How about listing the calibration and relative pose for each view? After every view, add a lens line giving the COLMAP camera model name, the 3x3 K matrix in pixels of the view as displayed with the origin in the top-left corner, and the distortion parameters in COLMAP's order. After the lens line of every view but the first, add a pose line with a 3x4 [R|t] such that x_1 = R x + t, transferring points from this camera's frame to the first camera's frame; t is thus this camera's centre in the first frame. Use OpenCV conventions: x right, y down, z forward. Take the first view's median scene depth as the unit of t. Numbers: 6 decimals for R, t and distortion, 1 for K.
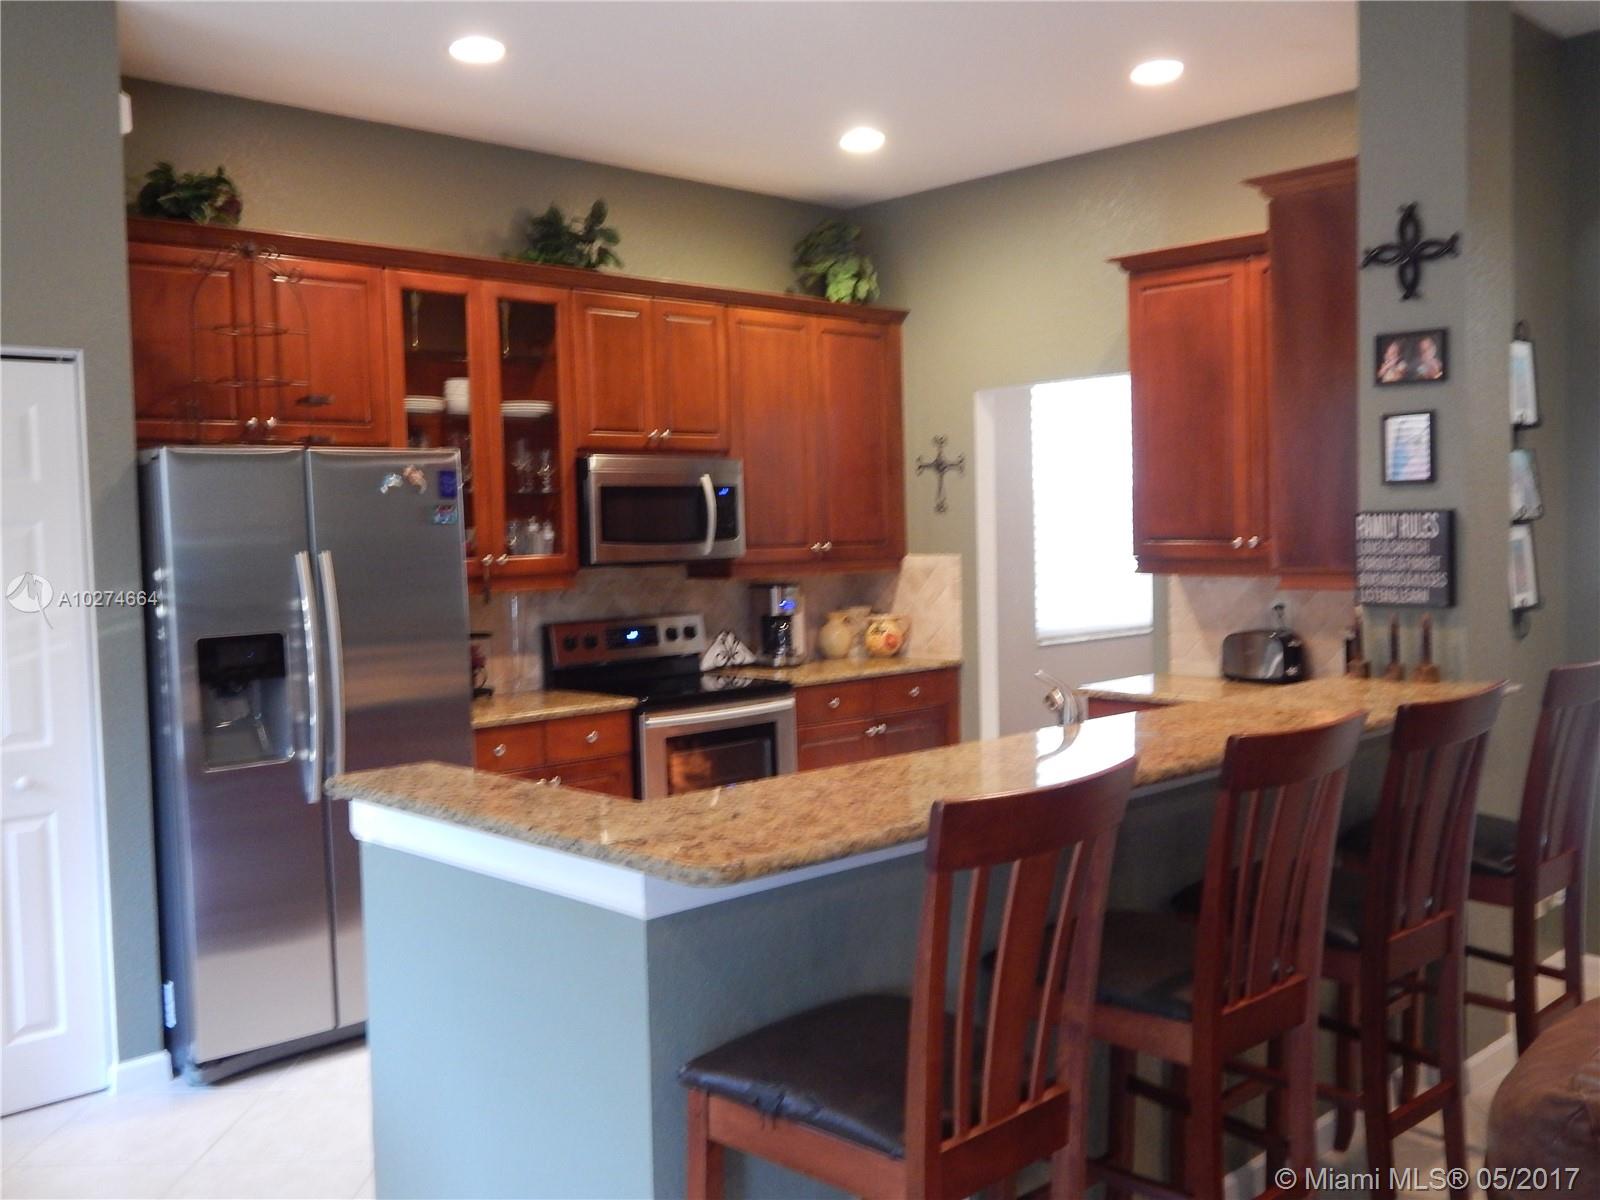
lens RADIAL K [[1465.5, 0, 800.0], [0, 1465.5, 600.0], [0, 0, 1]] dist [0.004113, 0.008601]
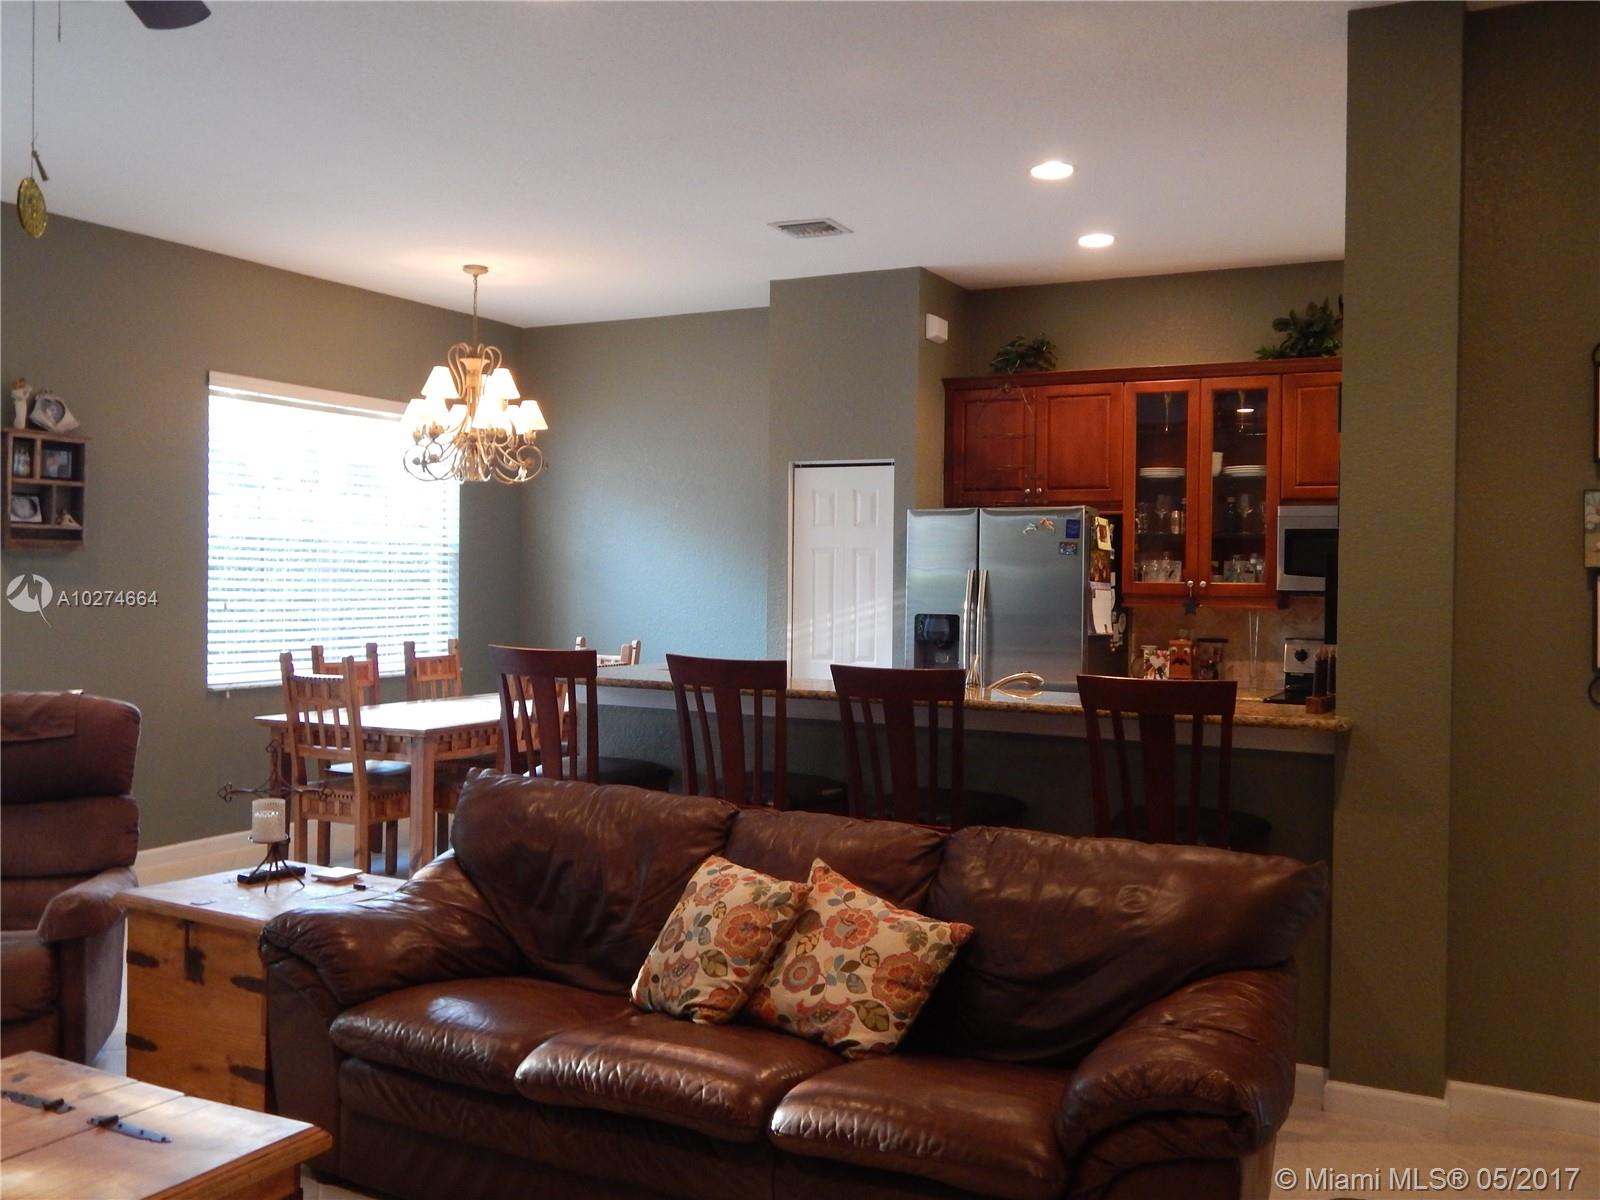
lens RADIAL K [[1465.5, 0, 800.0], [0, 1465.5, 600.0], [0, 0, 1]] dist [0.004113, 0.008601]
pose [[0.310460, 0.046107, -0.949468, 0.984528], [-0.073051, 0.997026, 0.024530, -0.019101], [0.947775, 0.061744, 0.312905, 0.226881]]
